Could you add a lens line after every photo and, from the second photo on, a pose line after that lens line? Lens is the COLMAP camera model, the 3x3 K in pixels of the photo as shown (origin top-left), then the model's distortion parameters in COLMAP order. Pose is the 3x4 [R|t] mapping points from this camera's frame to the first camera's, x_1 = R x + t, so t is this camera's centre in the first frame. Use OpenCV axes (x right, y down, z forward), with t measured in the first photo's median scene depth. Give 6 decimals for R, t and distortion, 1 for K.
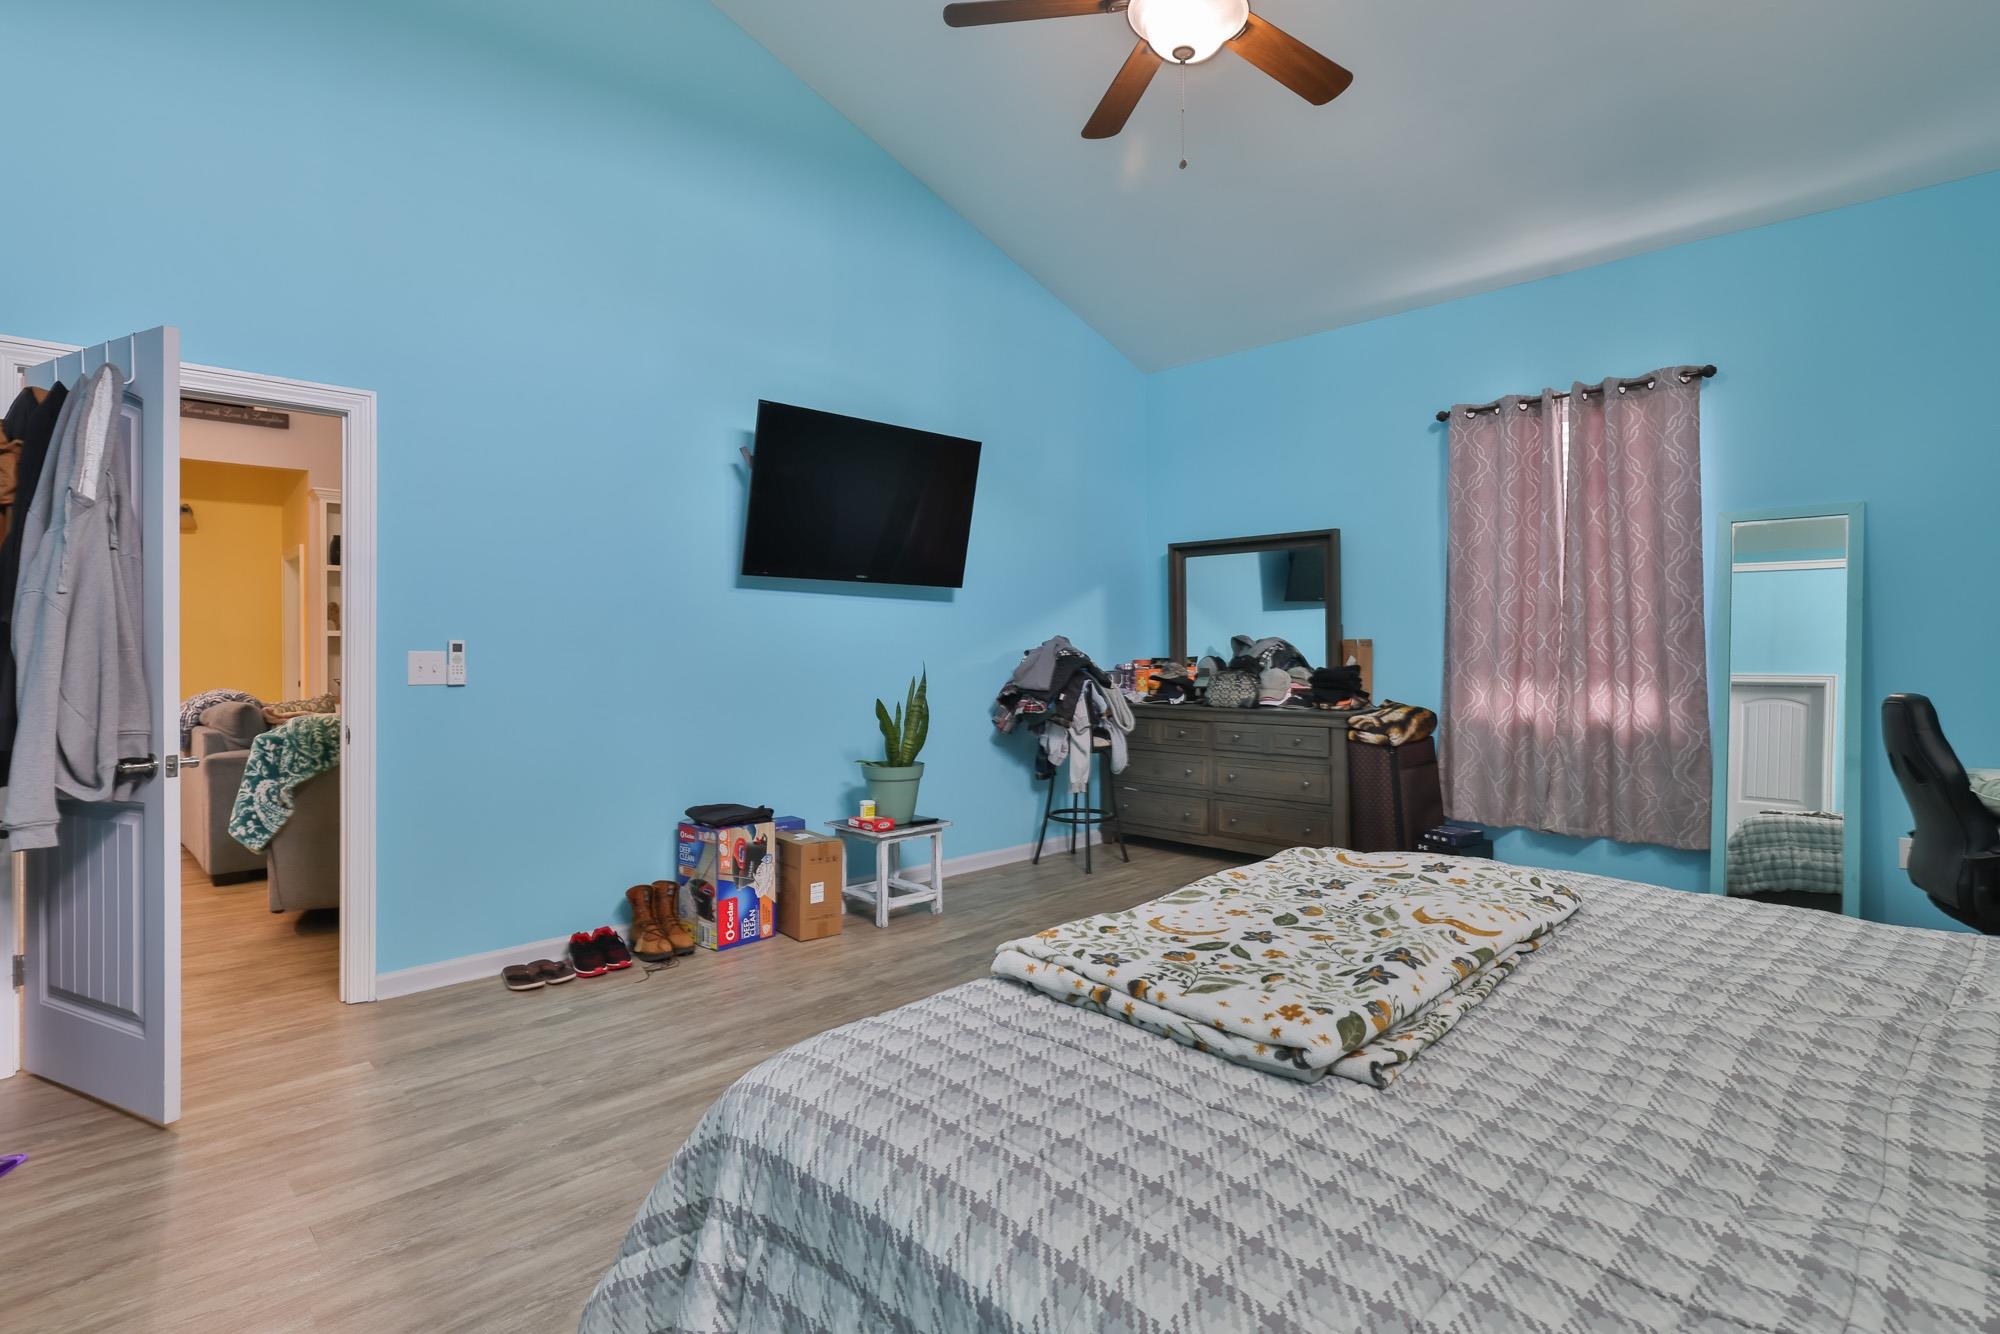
lens RADIAL K [[952.5, 0, 990.5], [0, 952.5, 648.4], [0, 0, 1]] dist [-0.038886, 0.000067]
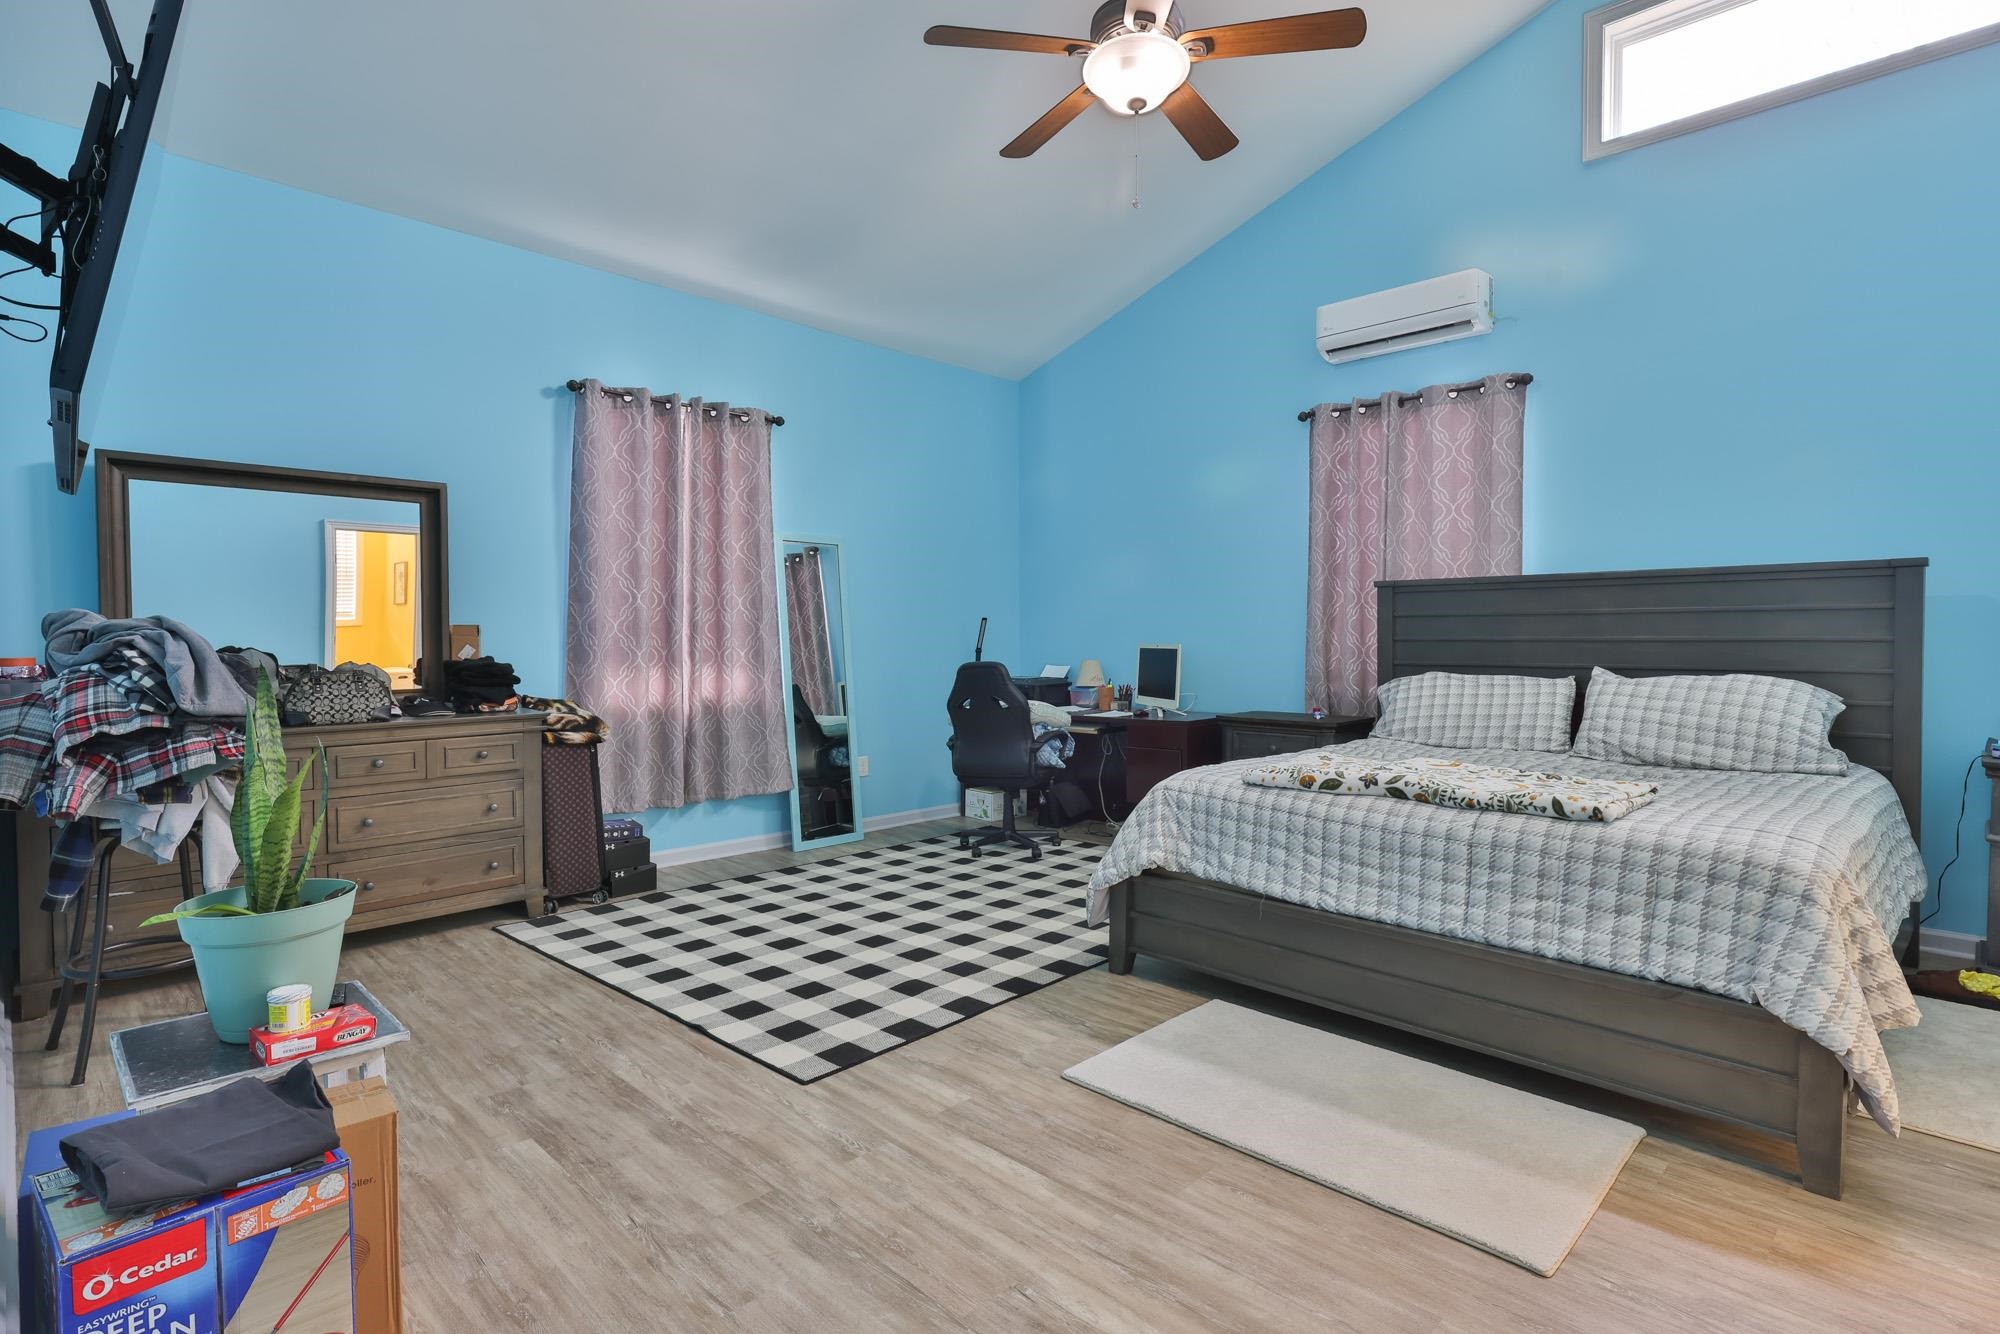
lens RADIAL K [[949.6, 0, 1040.8], [0, 949.6, 646.5], [0, 0, 1]] dist [-0.001422, -0.000175]
pose [[-0.029731, -0.006120, 0.999539, -0.499292], [0.007168, 0.999954, 0.006336, 0.008203], [-0.999532, 0.007353, -0.029685, 0.604693]]
